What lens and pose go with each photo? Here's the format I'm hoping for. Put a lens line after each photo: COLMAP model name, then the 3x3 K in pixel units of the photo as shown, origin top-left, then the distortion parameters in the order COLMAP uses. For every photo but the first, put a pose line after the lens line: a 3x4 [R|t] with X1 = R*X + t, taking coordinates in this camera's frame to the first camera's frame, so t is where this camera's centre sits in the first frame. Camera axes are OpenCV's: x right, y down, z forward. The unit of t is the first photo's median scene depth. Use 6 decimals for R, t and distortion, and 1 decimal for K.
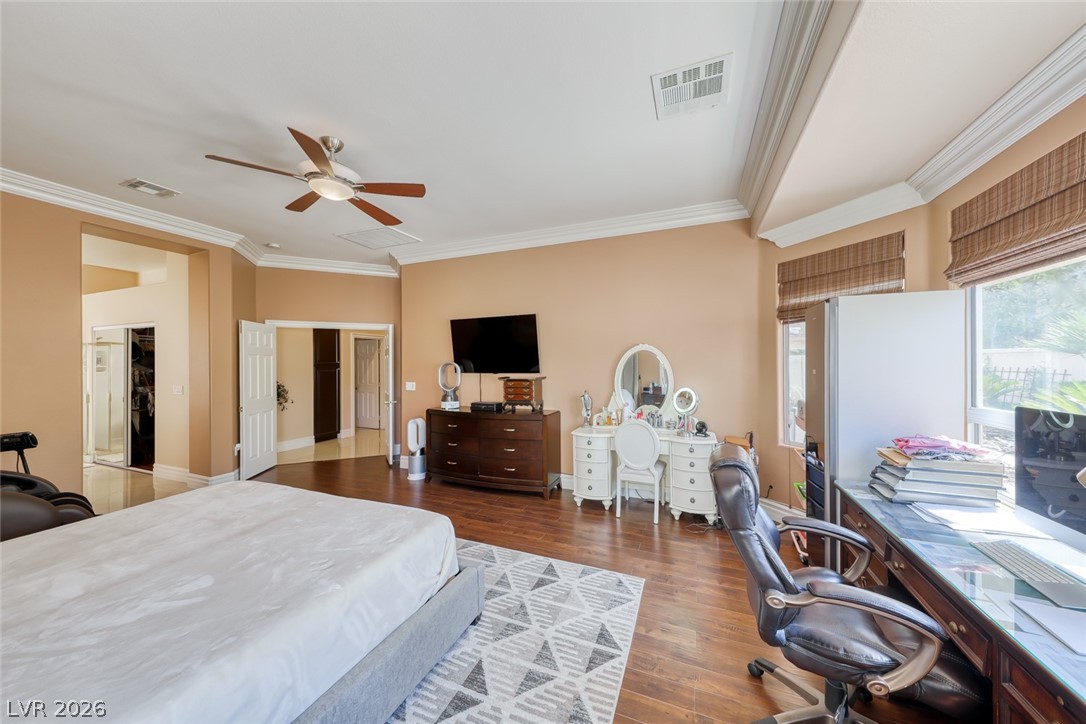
lens RADIAL K [[367.4, 0, 547.1], [0, 367.4, 369.6], [0, 0, 1]] dist [0.008184, -0.000079]
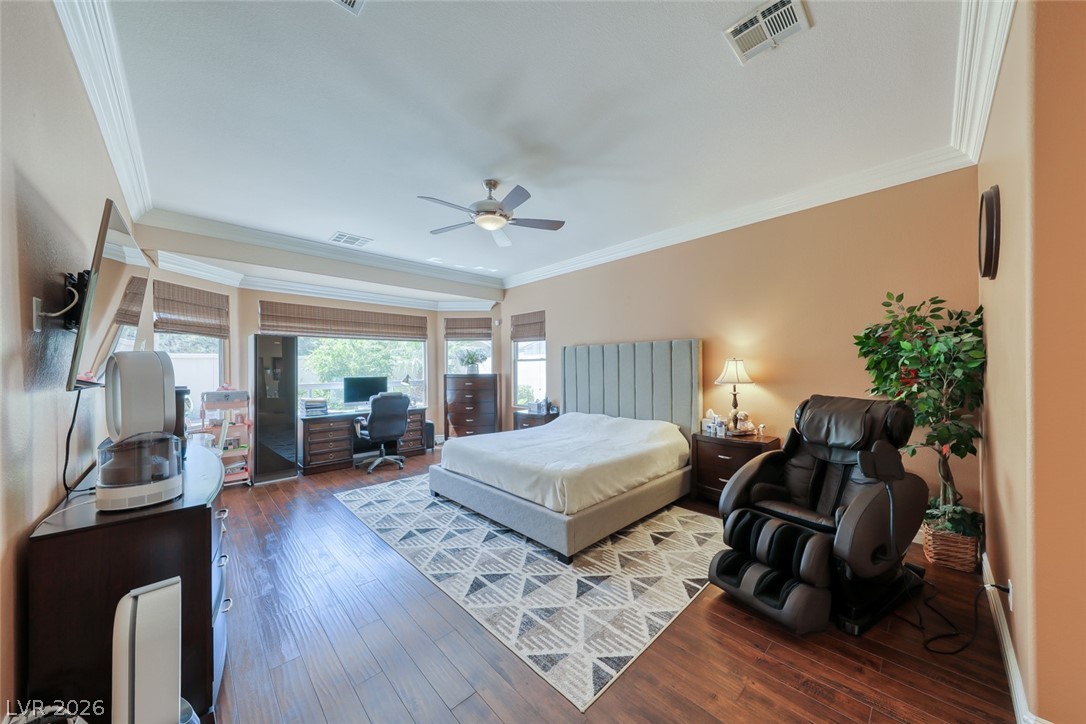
lens RADIAL K [[372.6, 0, 545.1], [0, 372.6, 373.4], [0, 0, 1]] dist [0.008592, -0.000185]
pose [[-0.908383, -0.000983, 0.418139, -1.587267], [0.008638, 0.999740, 0.021115, 0.005838], [-0.418051, 0.022792, -0.908138, 2.583877]]
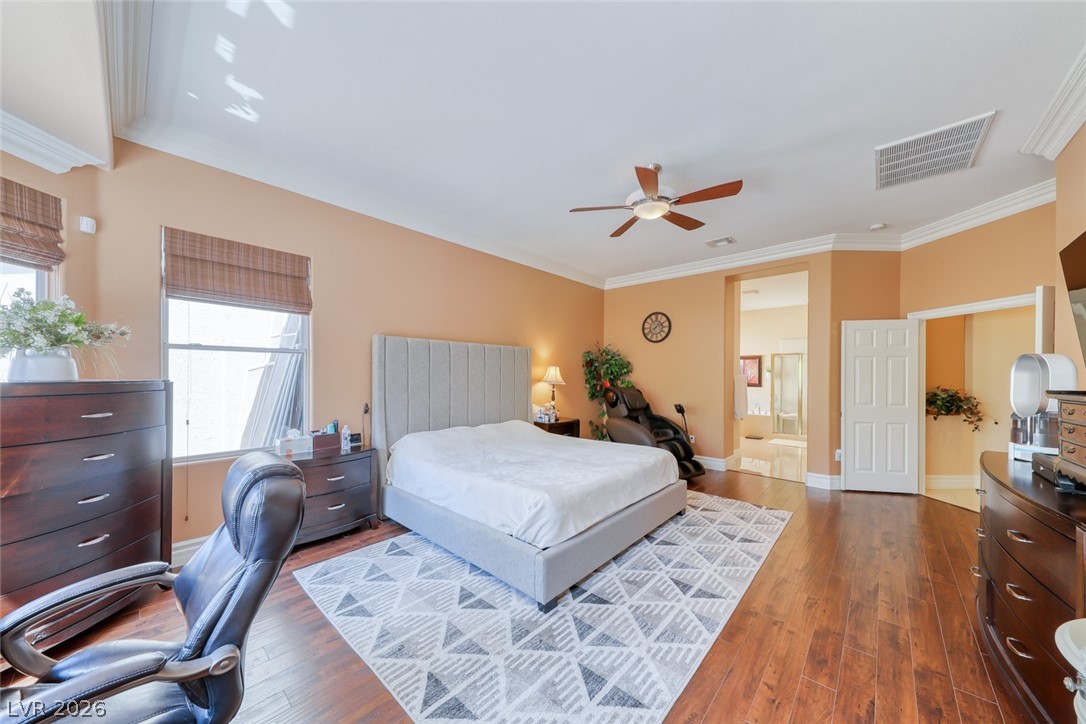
lens RADIAL K [[372.6, 0, 545.1], [0, 372.6, 373.4], [0, 0, 1]] dist [0.008592, -0.000185]
pose [[-0.343385, 0.000017, -0.939195, 0.786041], [-0.017781, 0.999821, 0.006519, 0.024130], [0.939026, 0.018938, -0.343324, 1.370885]]
